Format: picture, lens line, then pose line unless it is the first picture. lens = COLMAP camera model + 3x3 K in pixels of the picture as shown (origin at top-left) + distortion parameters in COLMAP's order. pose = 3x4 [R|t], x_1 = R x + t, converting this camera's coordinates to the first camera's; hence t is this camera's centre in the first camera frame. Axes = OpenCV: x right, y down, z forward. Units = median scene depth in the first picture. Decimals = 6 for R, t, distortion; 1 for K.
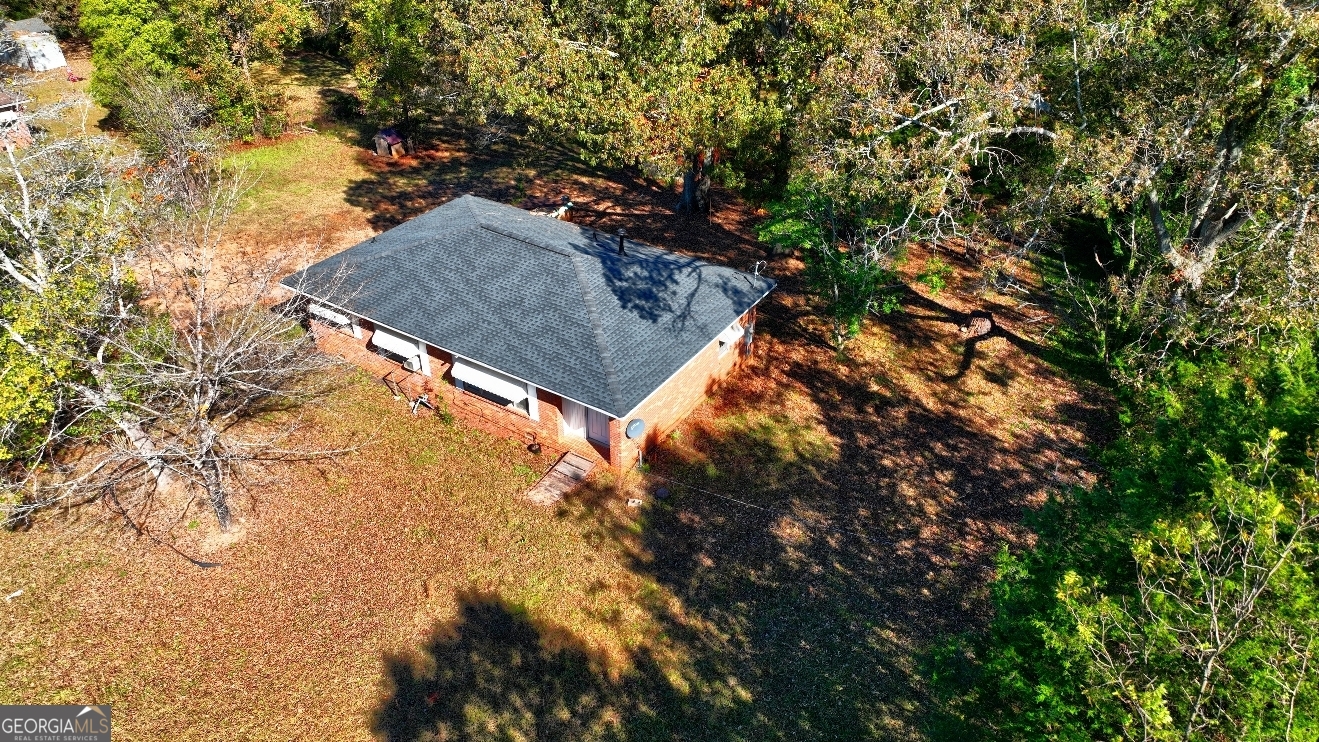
lens RADIAL K [[931.8, 0, 666.2], [0, 931.8, 370.8], [0, 0, 1]] dist [0.003638, 0.001164]
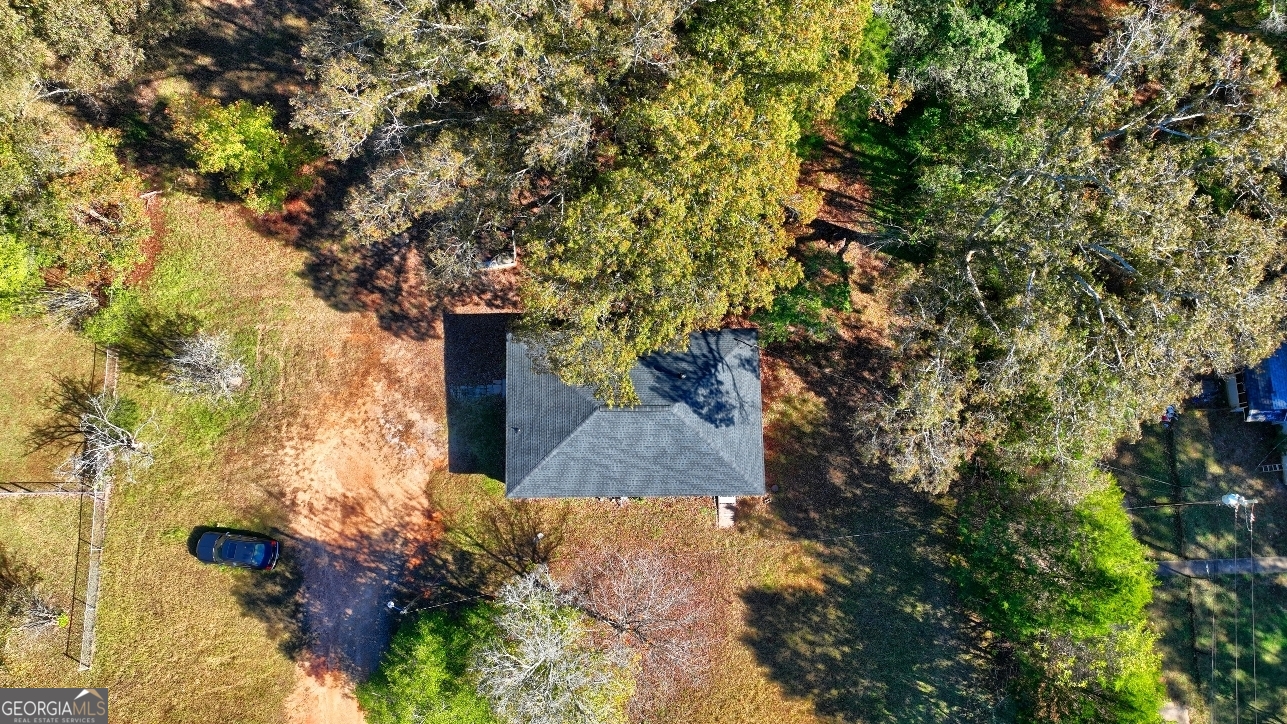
lens RADIAL K [[909.2, 0, 636.8], [0, 909.2, 364.3], [0, 0, 1]] dist [0.003638, 0.001164]
pose [[0.836277, -0.538938, 0.100930, -0.275986], [0.294670, 0.596983, 0.746178, -1.435893], [-0.462397, -0.594270, 0.658052, -0.000236]]
